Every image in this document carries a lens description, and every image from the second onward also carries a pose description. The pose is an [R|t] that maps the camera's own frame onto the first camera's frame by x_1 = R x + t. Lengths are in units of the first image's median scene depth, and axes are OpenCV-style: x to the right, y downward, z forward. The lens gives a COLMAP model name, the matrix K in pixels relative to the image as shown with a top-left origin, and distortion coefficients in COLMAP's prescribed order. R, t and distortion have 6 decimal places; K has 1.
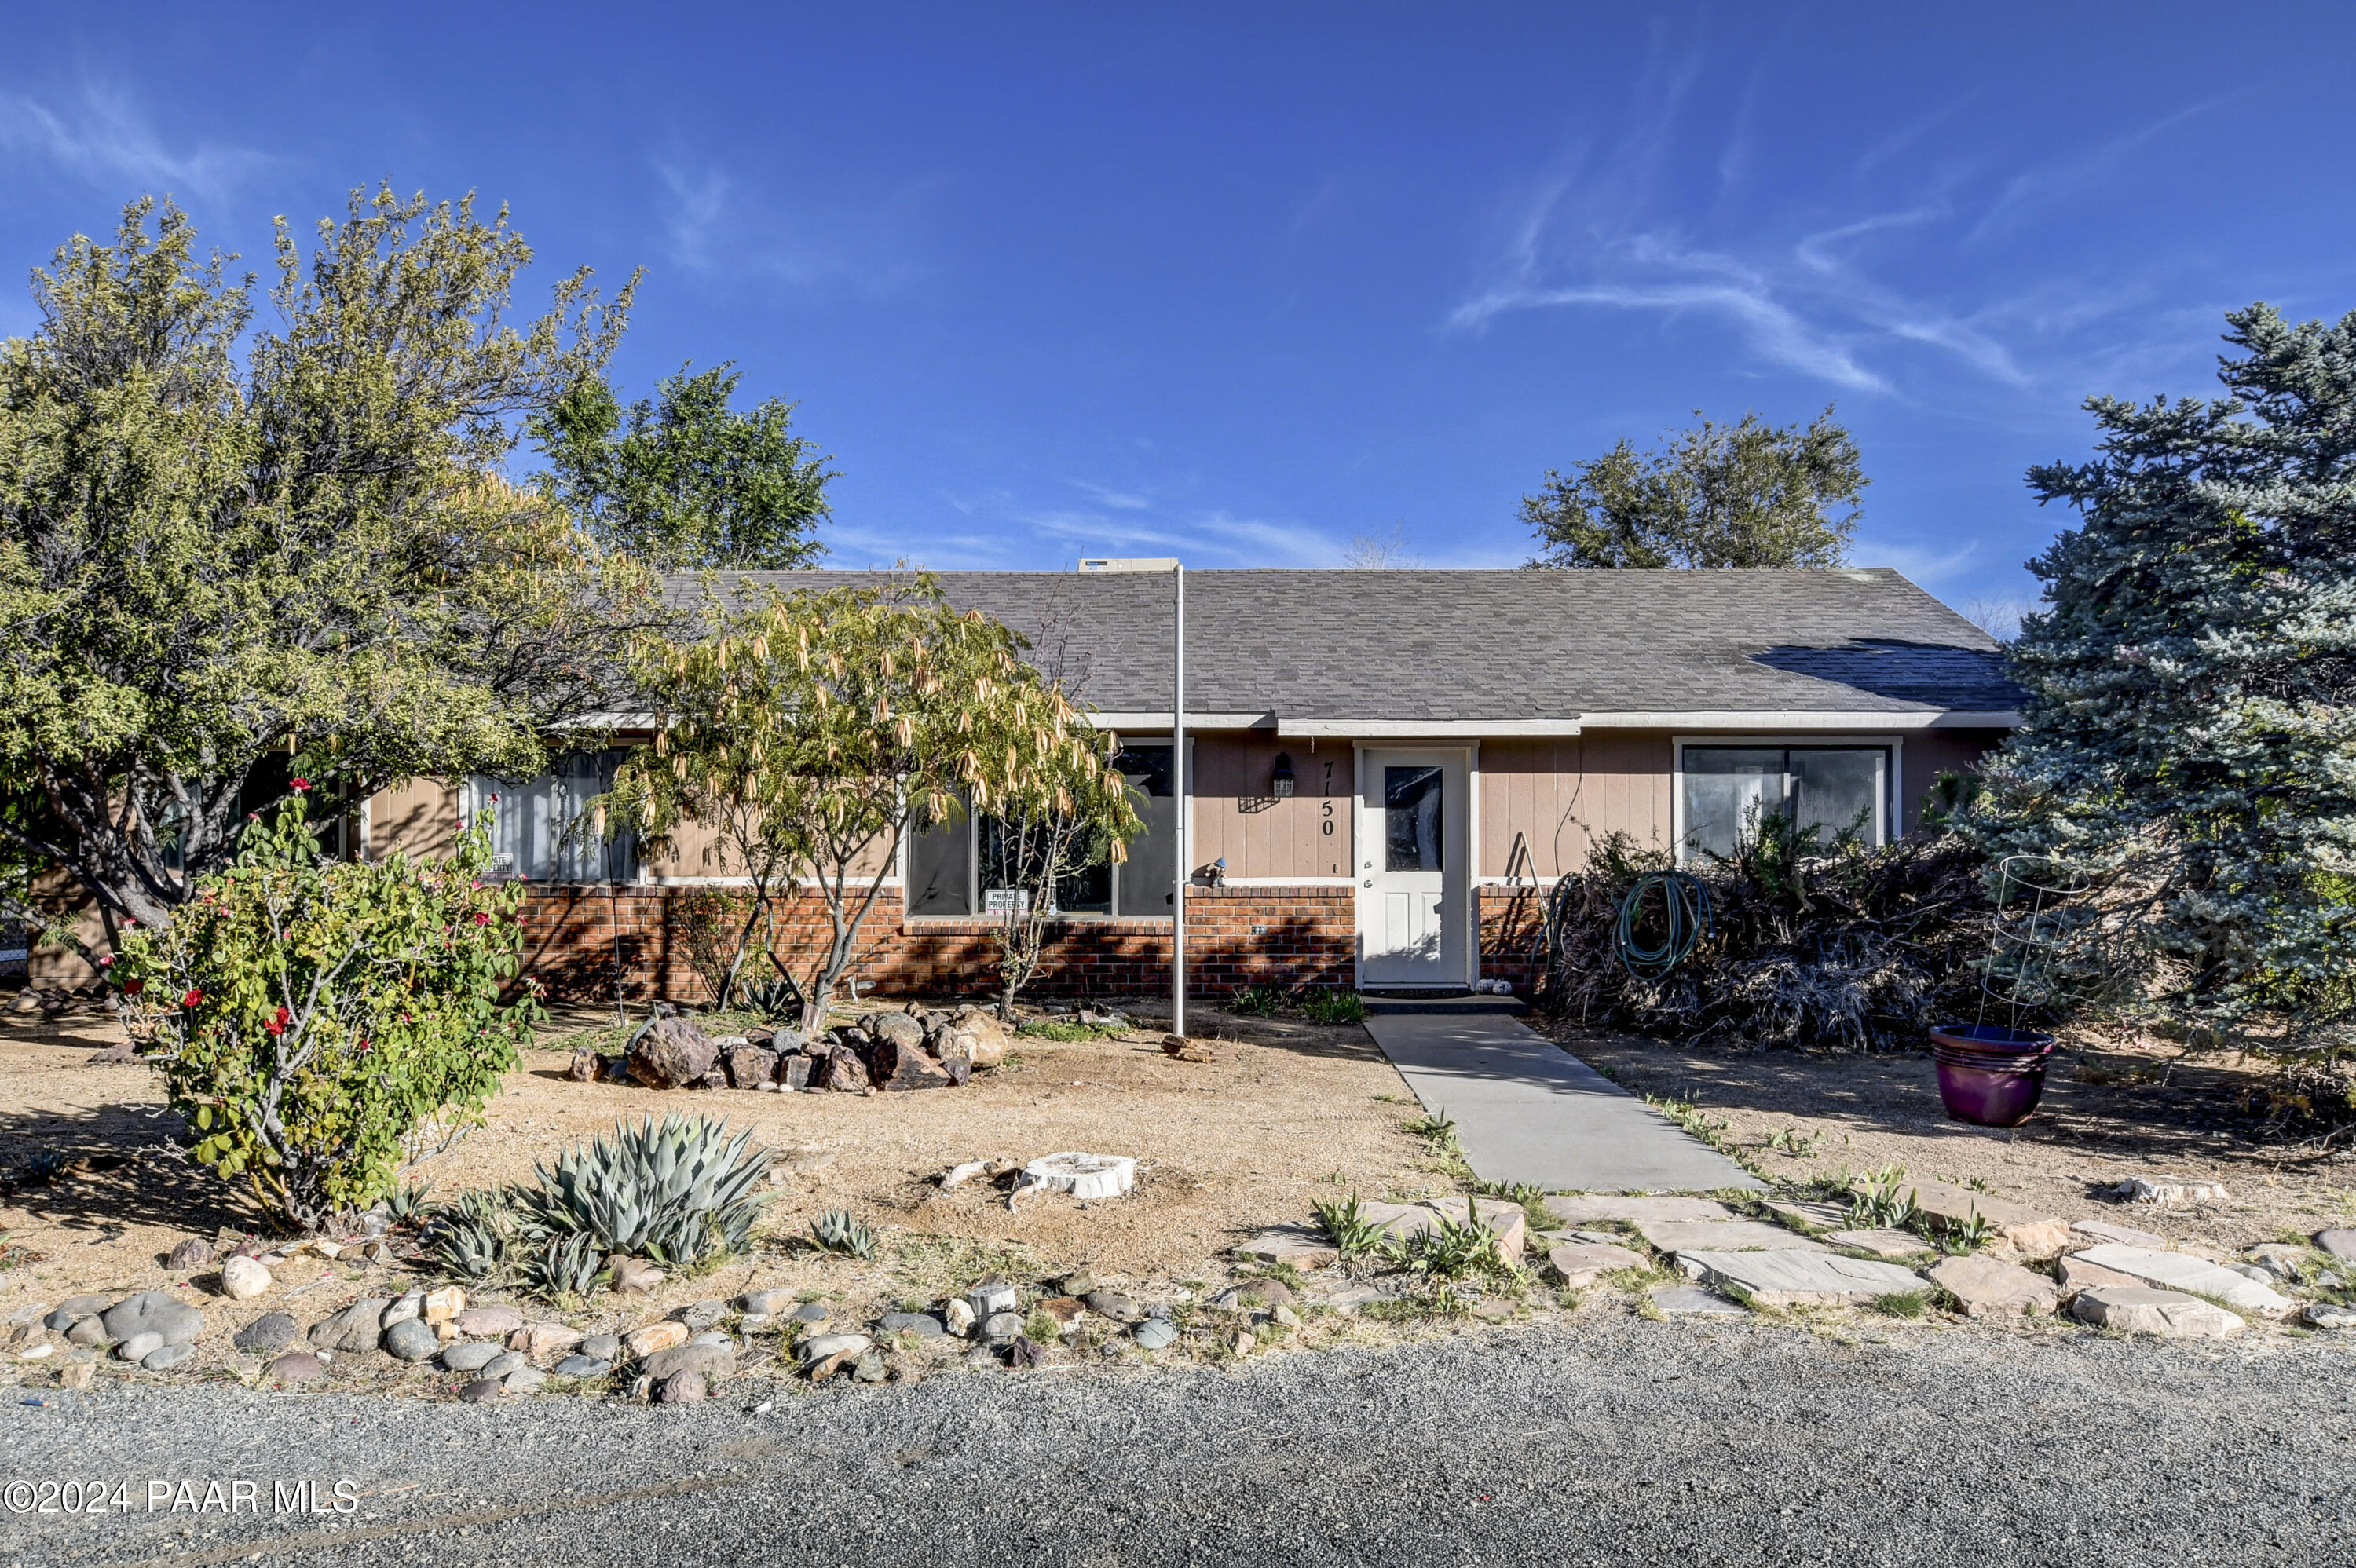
lens RADIAL K [[1836.0, 0, 1178.2], [0, 1836.0, 781.4], [0, 0, 1]] dist [-0.000305, 0.010255]
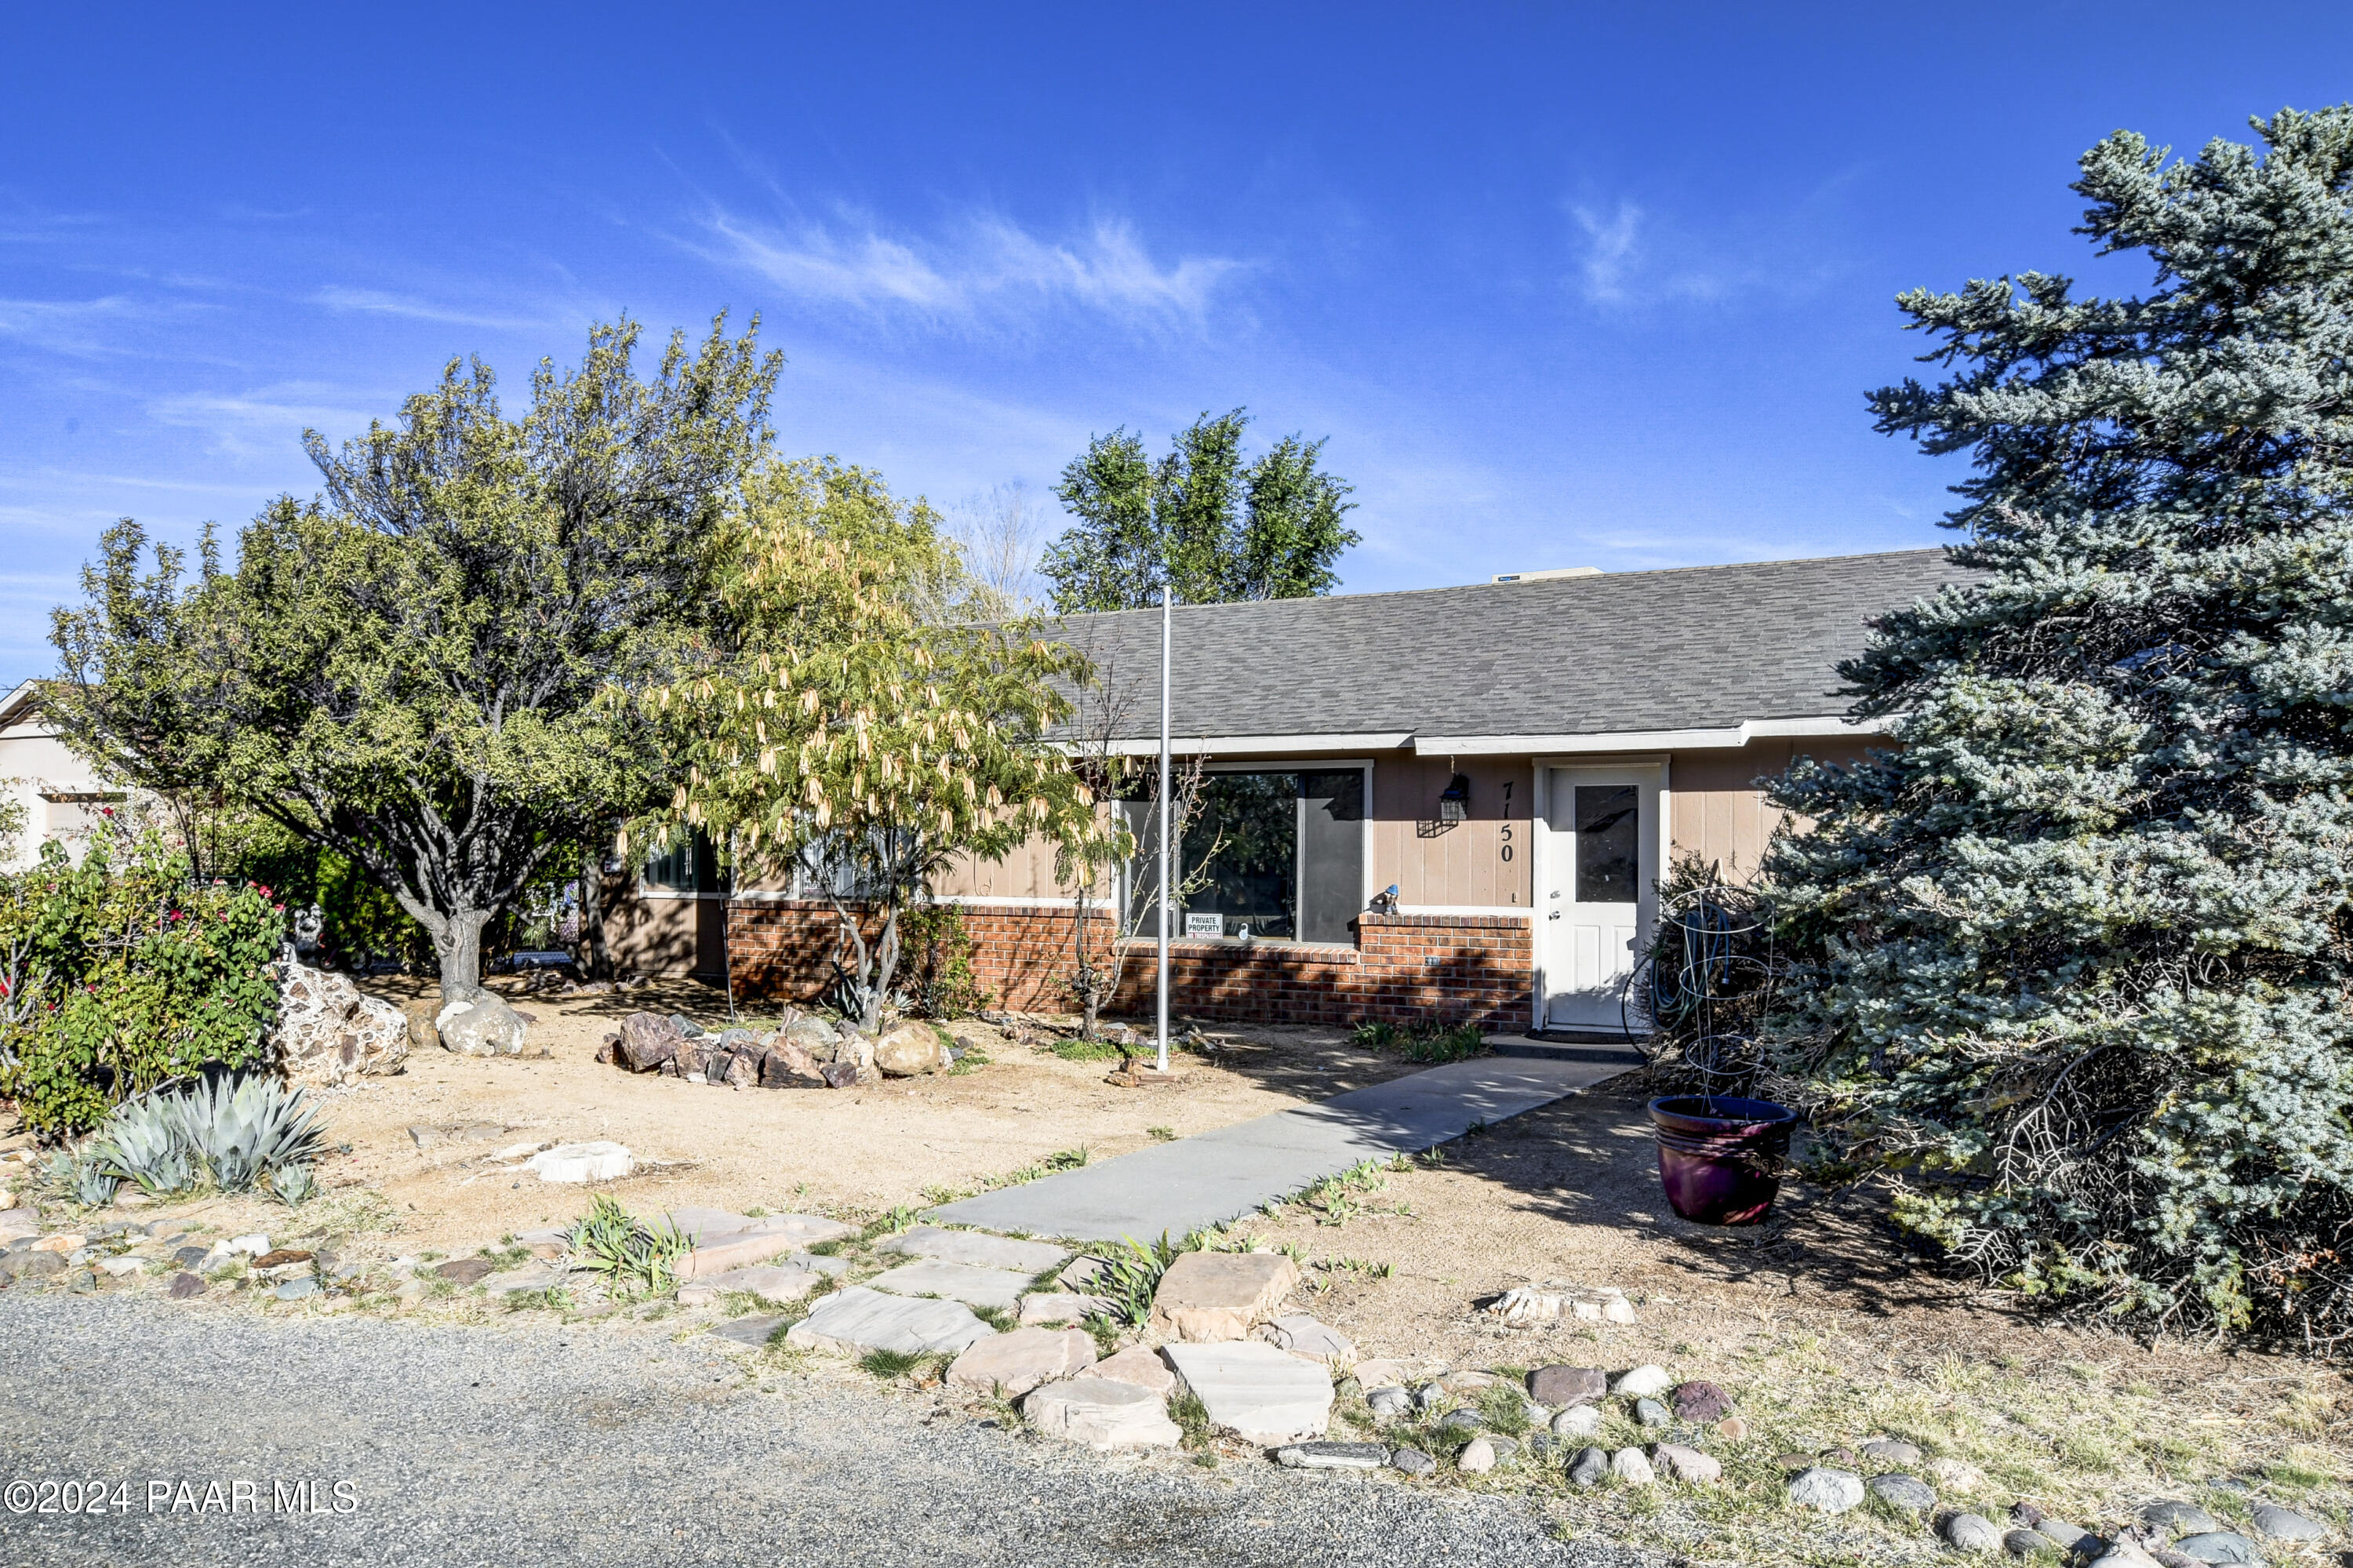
lens RADIAL K [[1833.9, 0, 1176.3], [0, 1833.9, 793.0], [0, 0, 1]] dist [-0.000305, 0.010255]
pose [[0.856921, -0.013143, -0.515280, 0.417299], [0.008271, 0.999897, -0.011749, 0.004354], [0.515381, 0.005806, 0.856942, 0.121745]]
